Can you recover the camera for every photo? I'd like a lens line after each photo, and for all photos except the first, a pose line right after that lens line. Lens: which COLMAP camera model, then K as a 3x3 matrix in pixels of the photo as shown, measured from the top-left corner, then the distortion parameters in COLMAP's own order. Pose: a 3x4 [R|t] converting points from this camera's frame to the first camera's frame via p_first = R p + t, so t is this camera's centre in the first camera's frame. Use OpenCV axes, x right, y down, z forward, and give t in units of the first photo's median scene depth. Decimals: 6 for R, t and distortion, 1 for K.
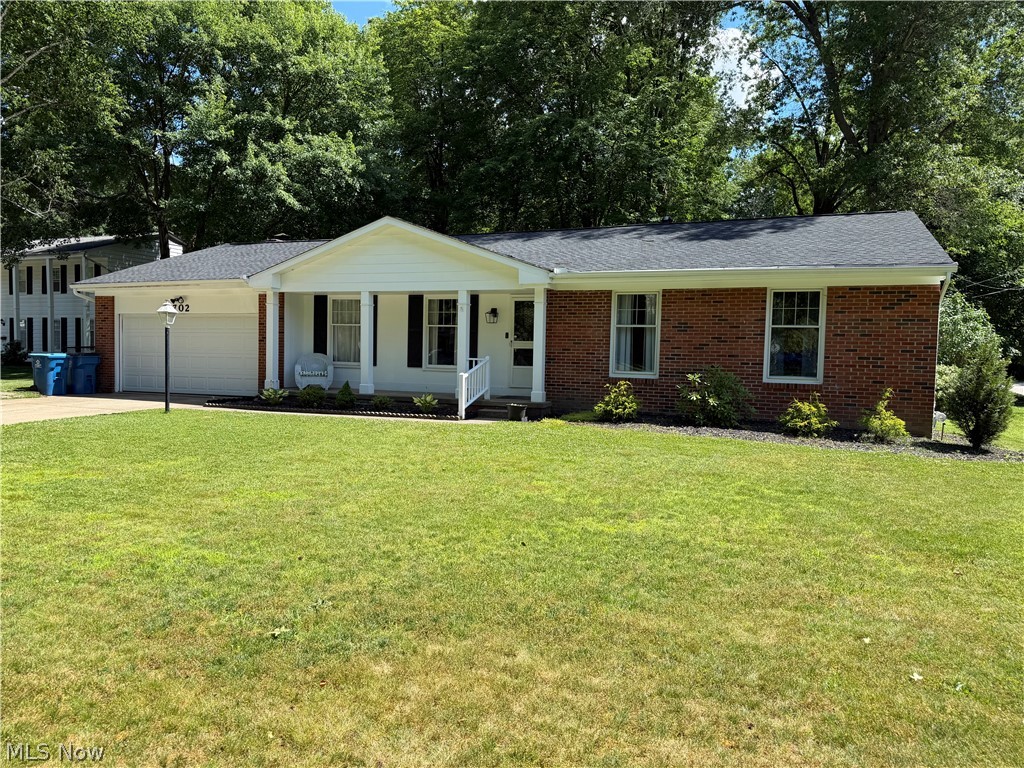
lens RADIAL K [[716.4, 0, 512.0], [0, 716.4, 384.0], [0, 0, 1]] dist [-0.000515, -0.000336]
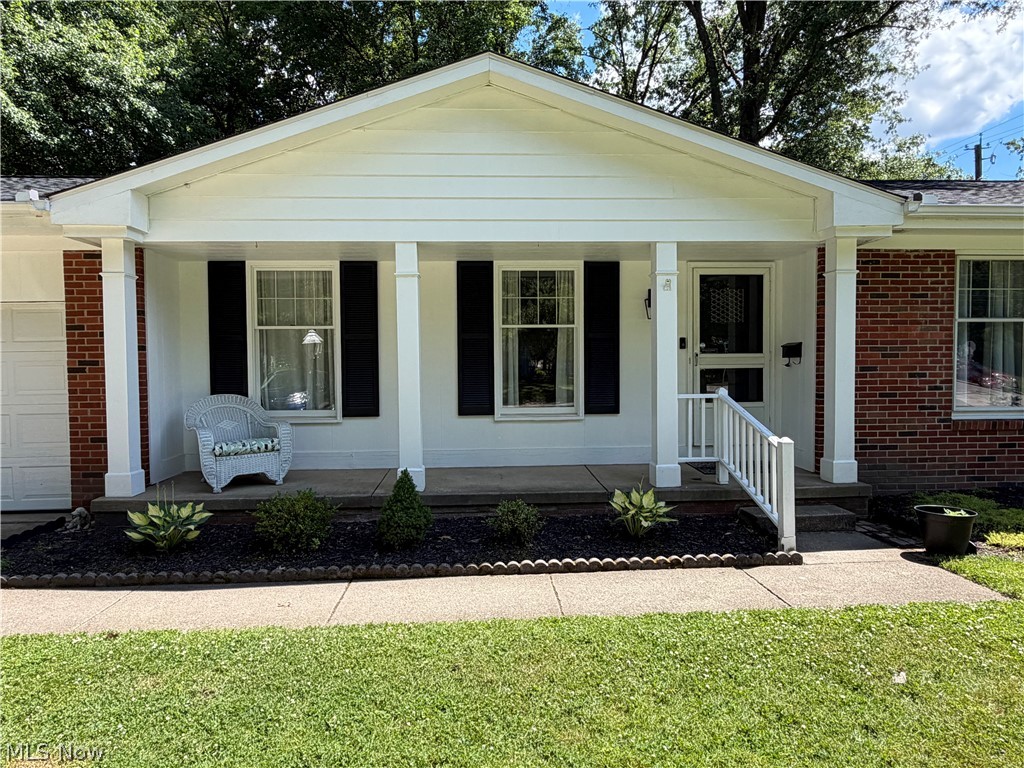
lens RADIAL K [[628.2, 0, 508.5], [0, 628.2, 387.1], [0, 0, 1]] dist [-0.003440, 0.001803]
pose [[0.910145, -0.054327, 0.410713, -0.287751], [0.049124, 0.998523, 0.023219, -0.050386], [-0.411368, -0.000957, 0.911469, 0.613324]]
